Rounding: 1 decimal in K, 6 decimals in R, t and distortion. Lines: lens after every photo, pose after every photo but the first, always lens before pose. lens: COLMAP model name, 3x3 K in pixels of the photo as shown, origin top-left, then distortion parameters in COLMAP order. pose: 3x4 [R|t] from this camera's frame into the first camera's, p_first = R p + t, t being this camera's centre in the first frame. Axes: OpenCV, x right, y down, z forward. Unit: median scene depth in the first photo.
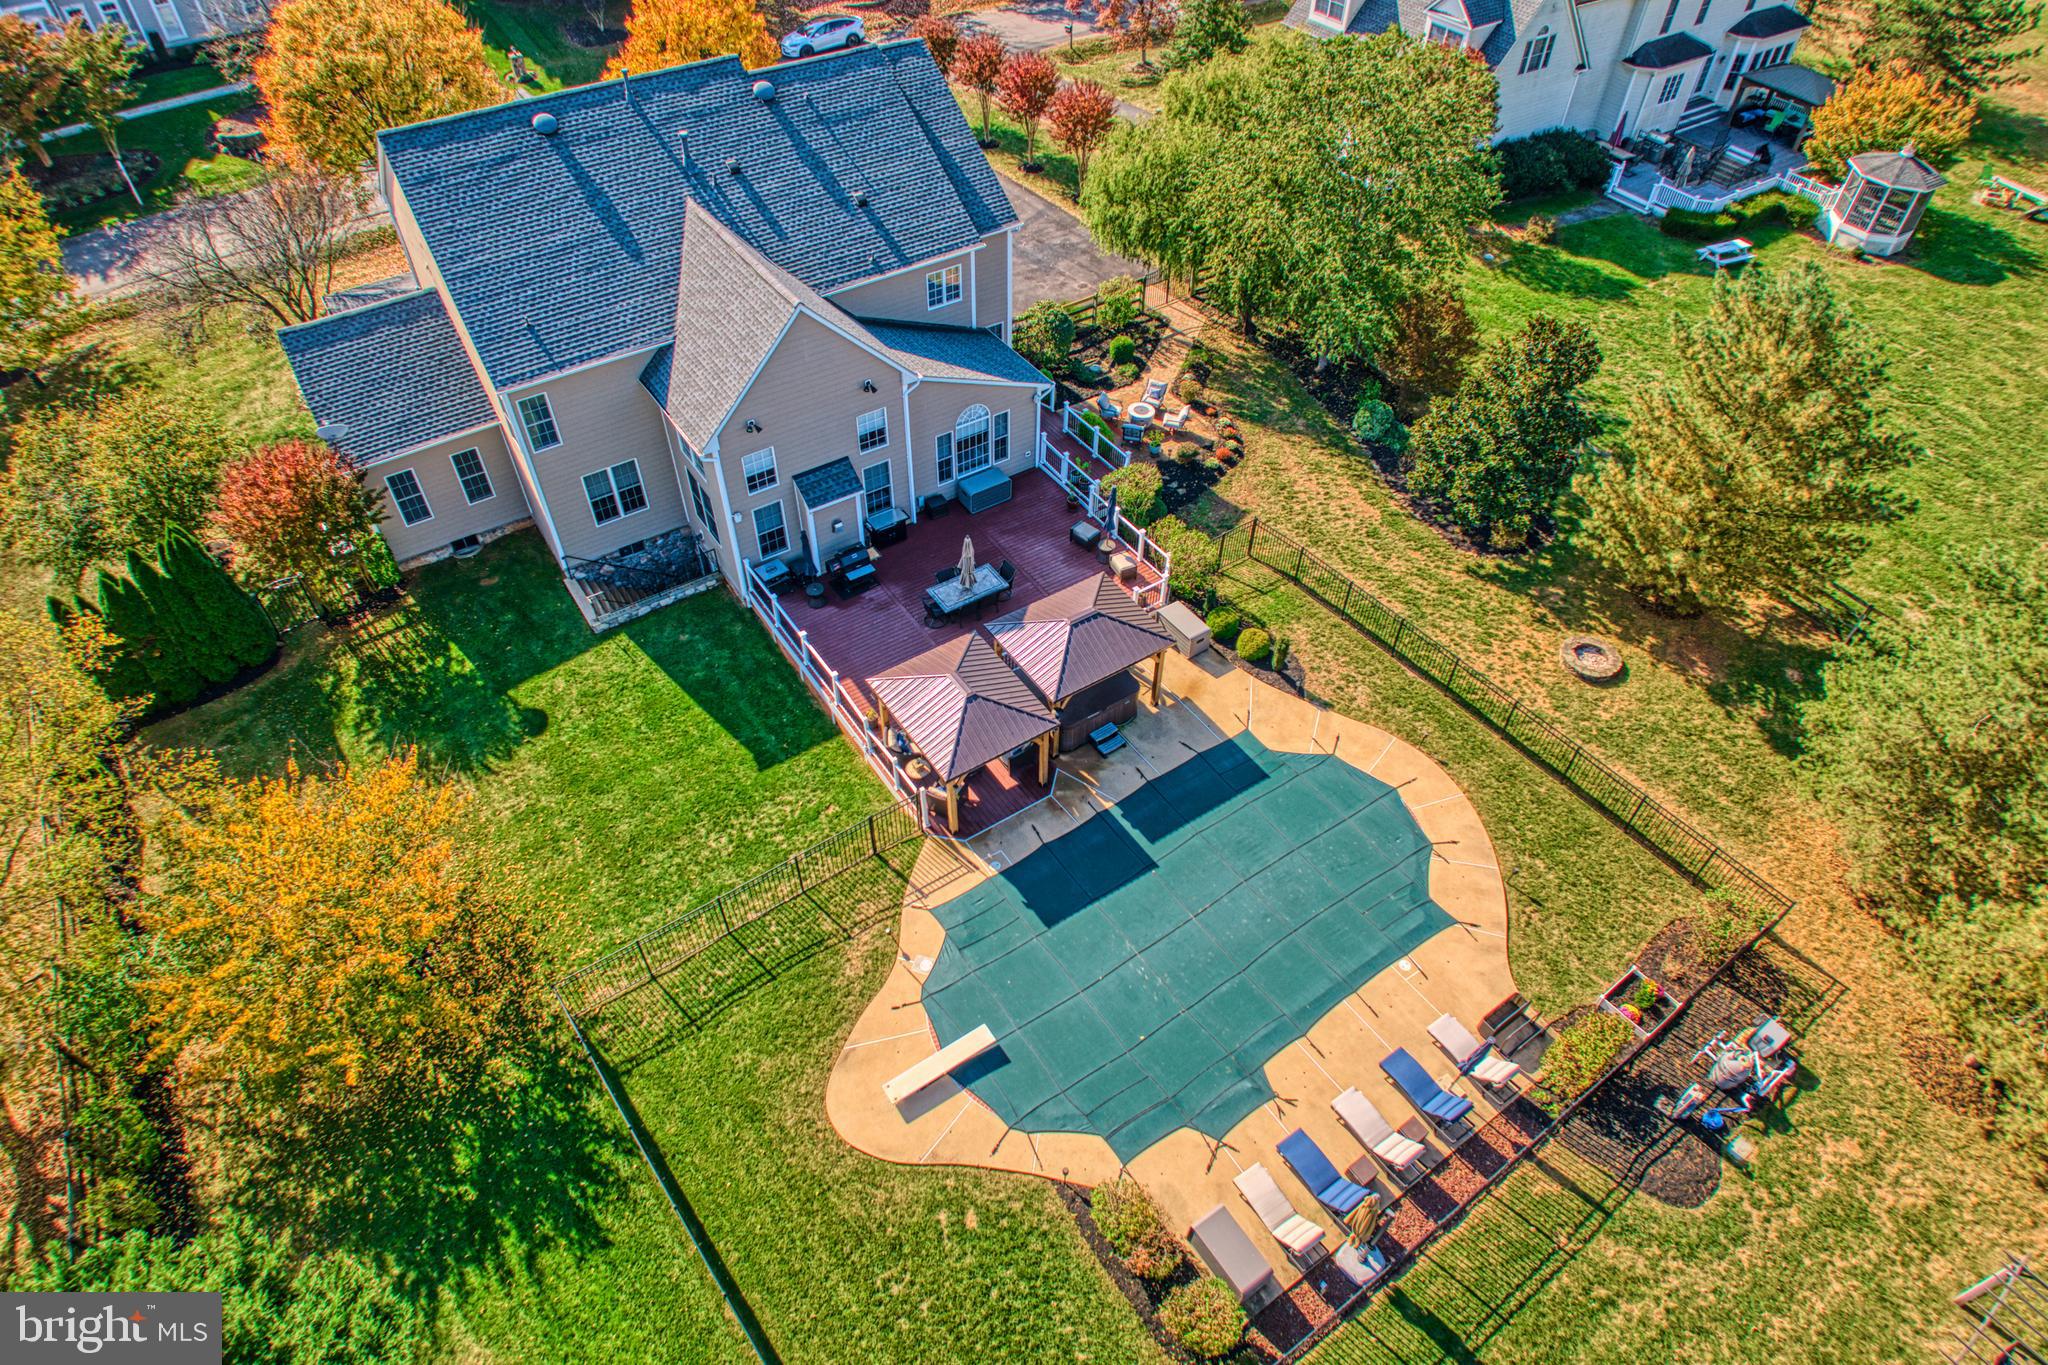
lens RADIAL K [[1178.9, 0, 1024.0], [0, 1178.9, 682.5], [0, 0, 1]] dist [-0.043609, 0.000401]
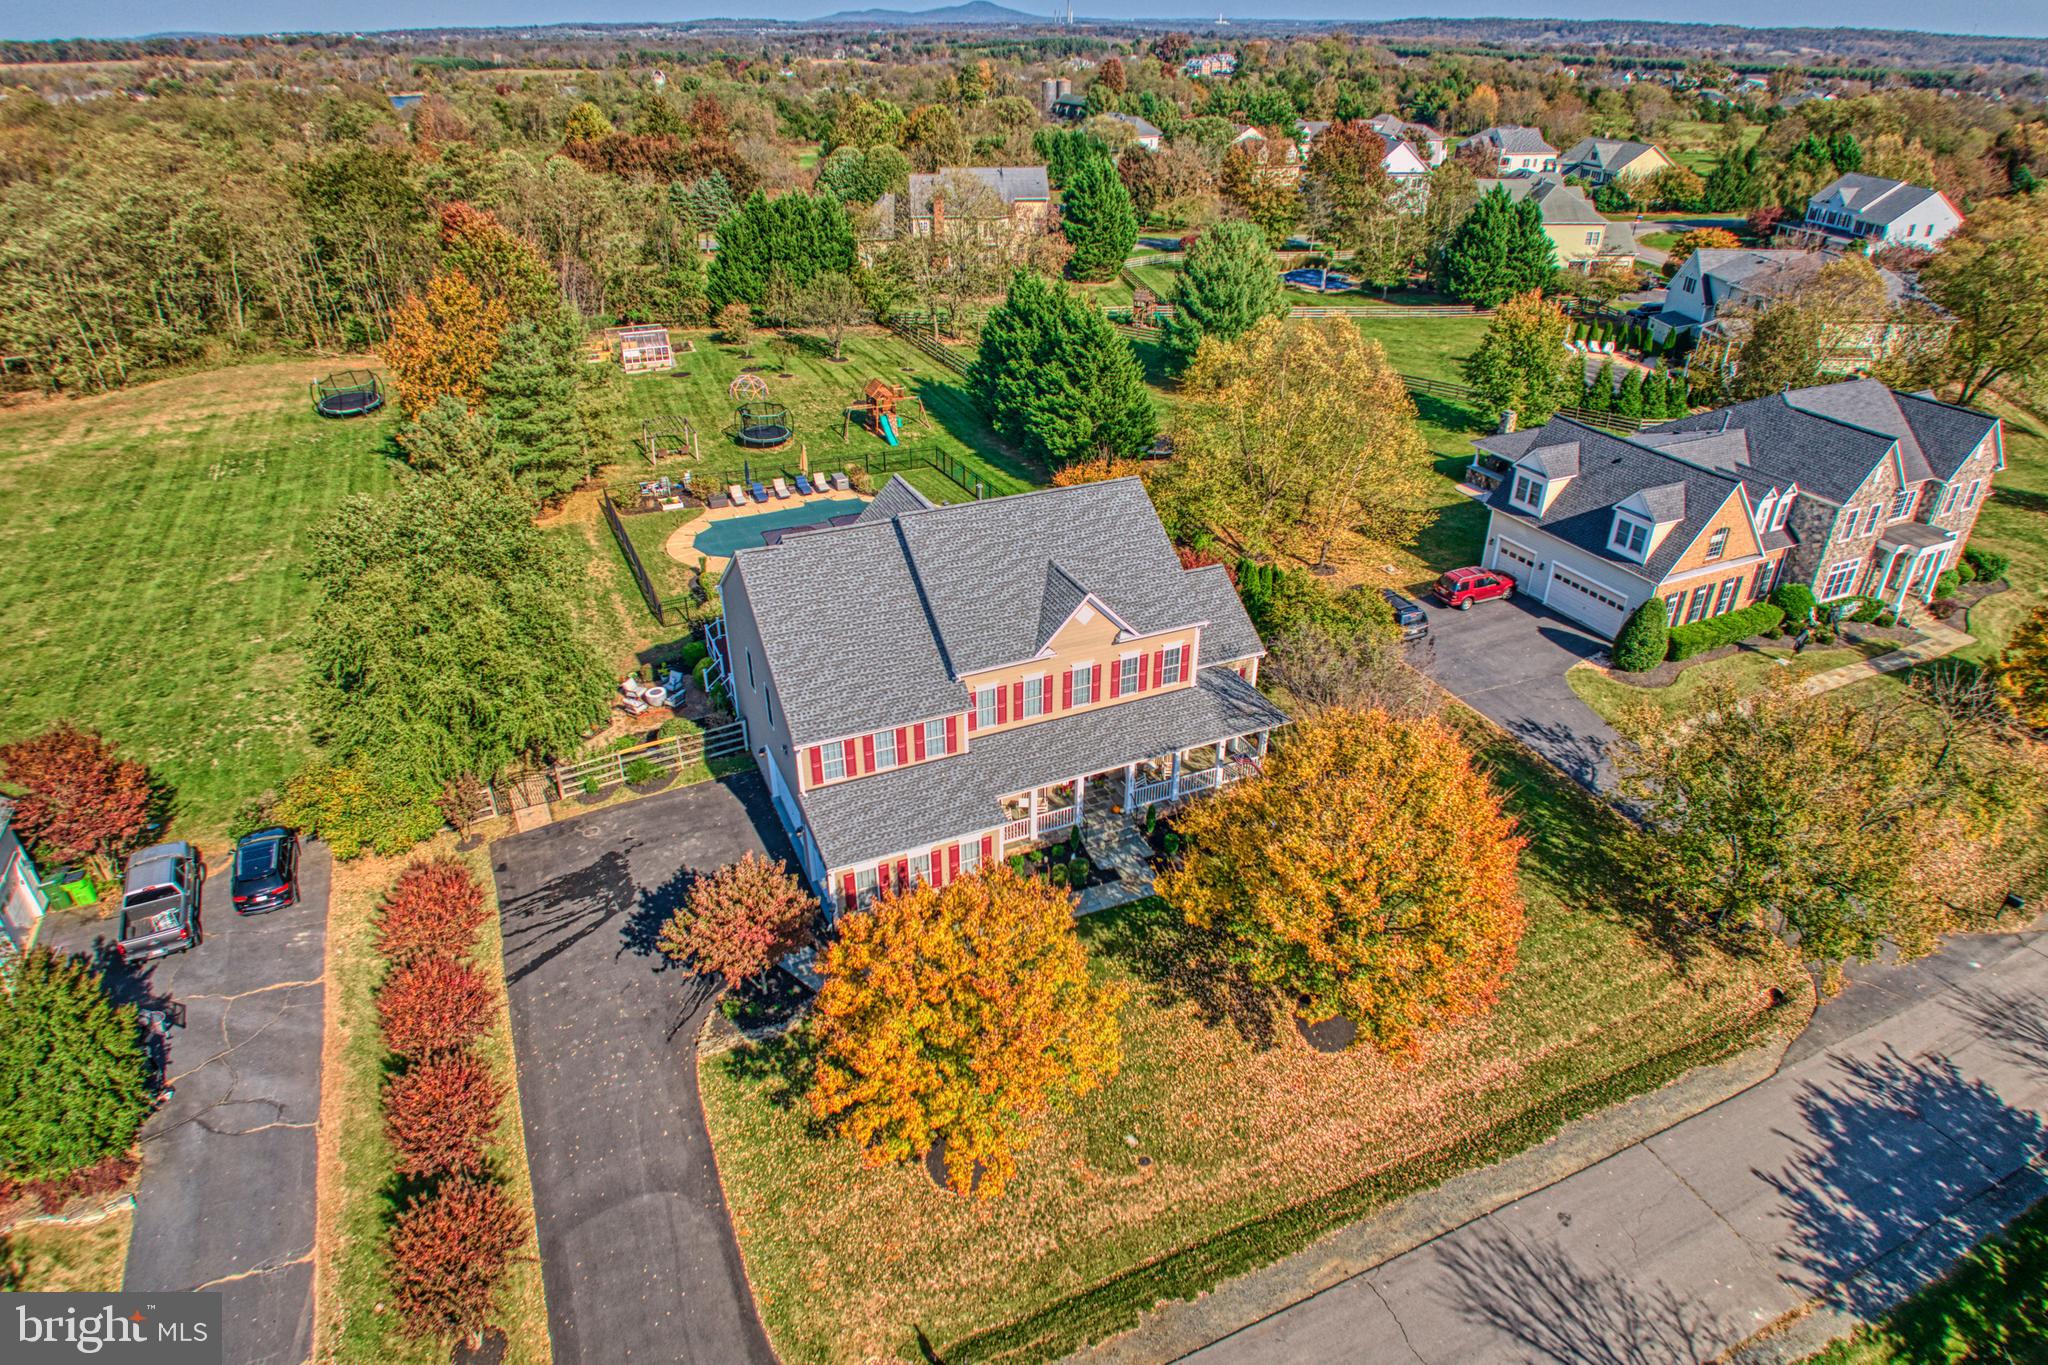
lens RADIAL K [[1178.9, 0, 1024.0], [0, 1178.9, 682.5], [0, 0, 1]] dist [-0.043609, 0.000401]
pose [[-0.986457, -0.092354, 0.135545, -0.630060], [0.110208, 0.238833, 0.964787, -1.885683], [-0.121474, 0.966659, -0.225420, 1.587628]]
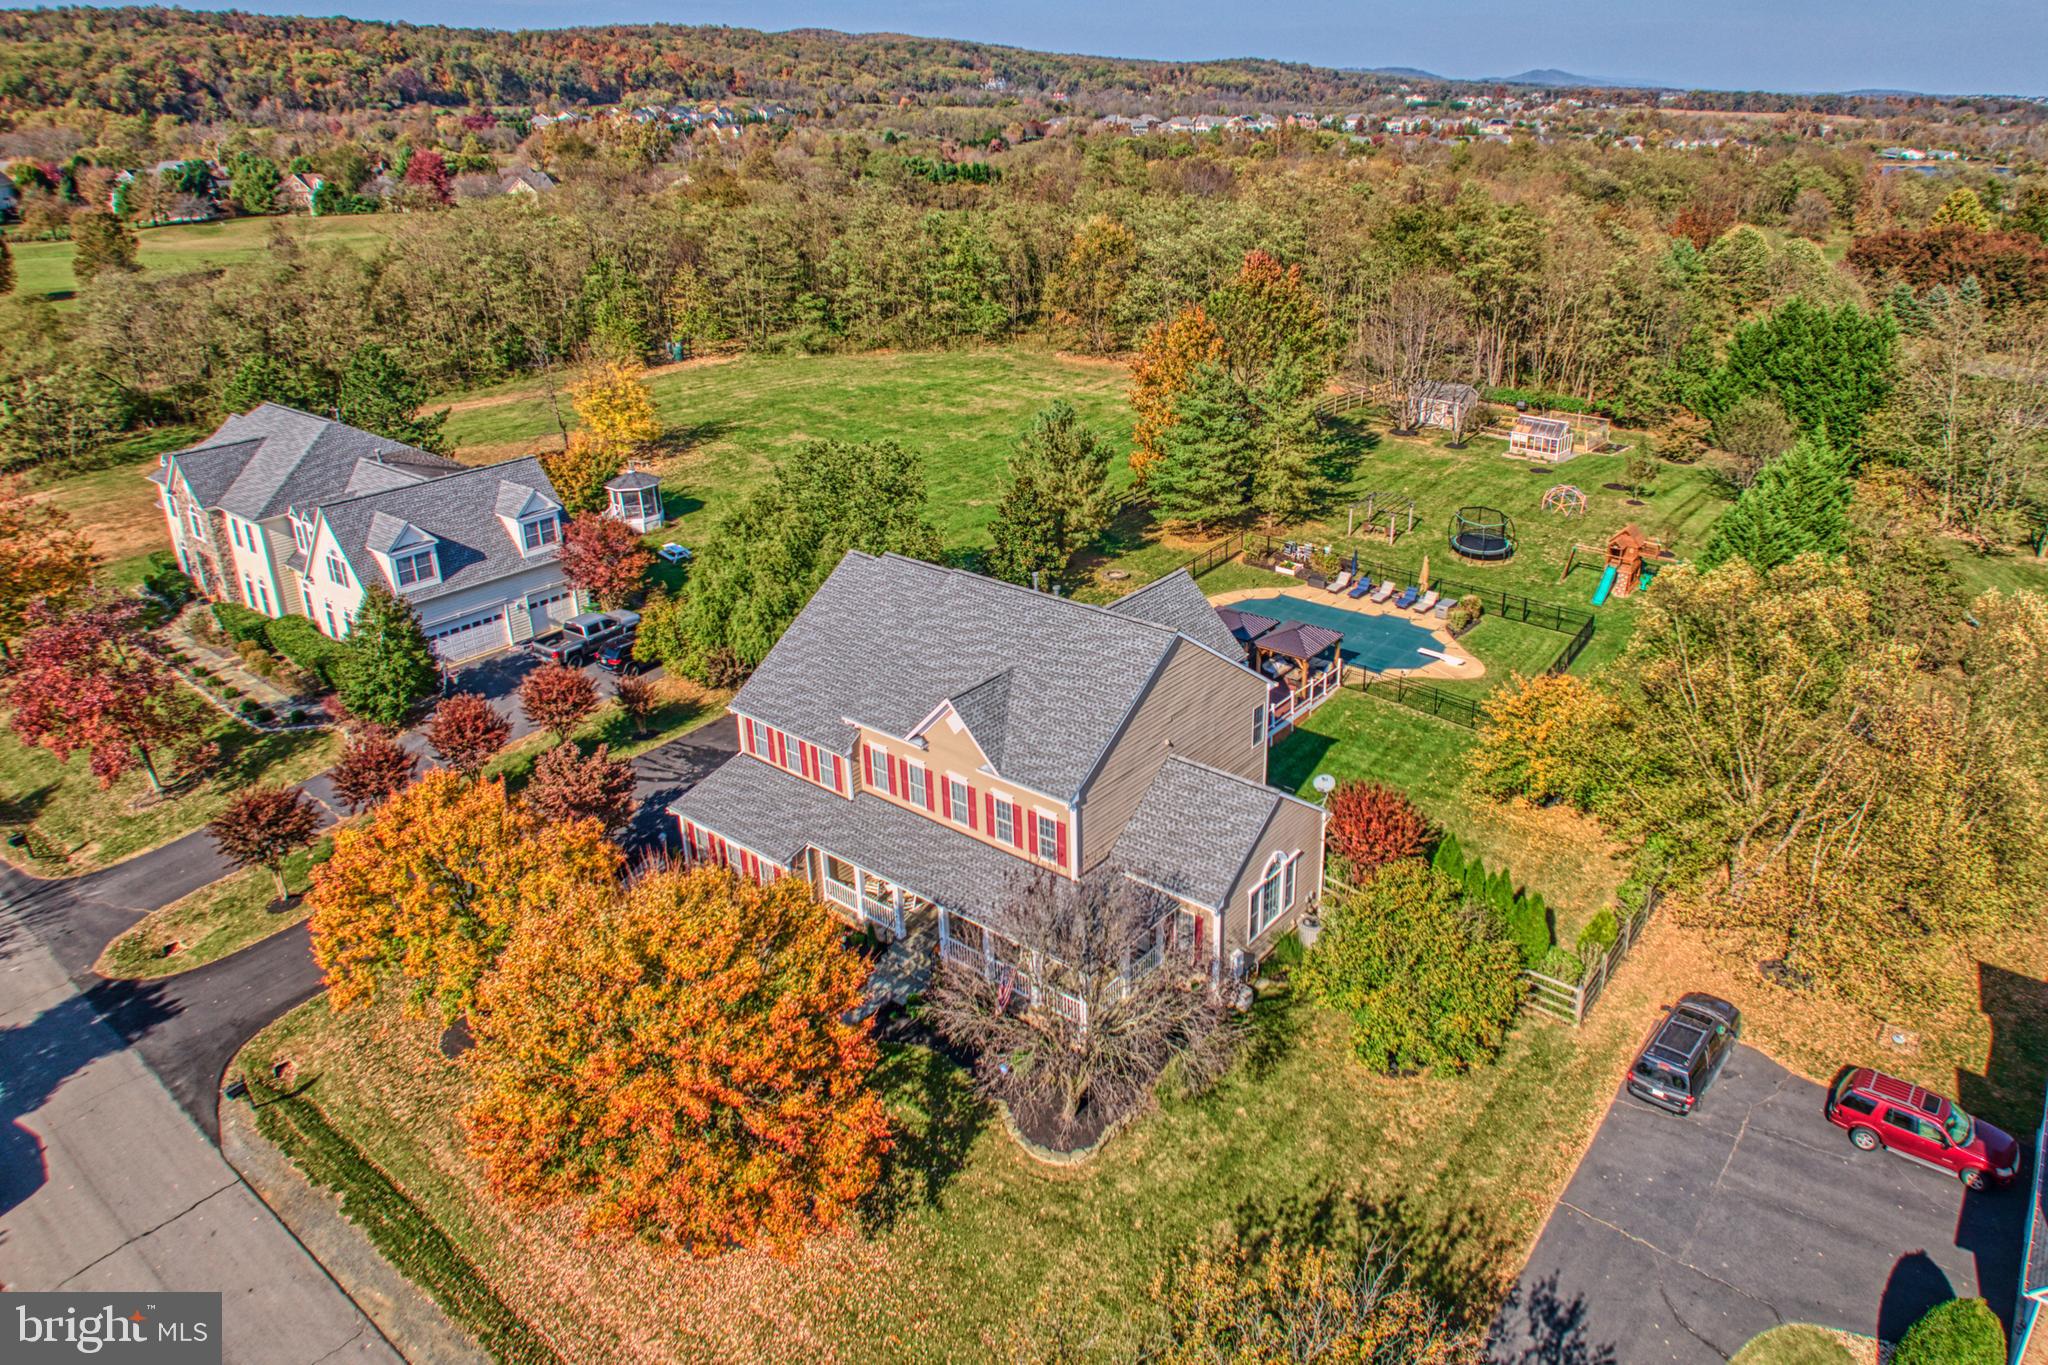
lens RADIAL K [[1341.2, 0, 1130.2], [0, 1341.2, 600.5], [0, 0, 1]] dist [-0.040627, -0.001655]
pose [[-0.333318, -0.349295, 0.875724, -1.770935], [0.685815, 0.547544, 0.479431, -1.199580], [-0.646960, 0.760387, 0.057045, 0.892337]]
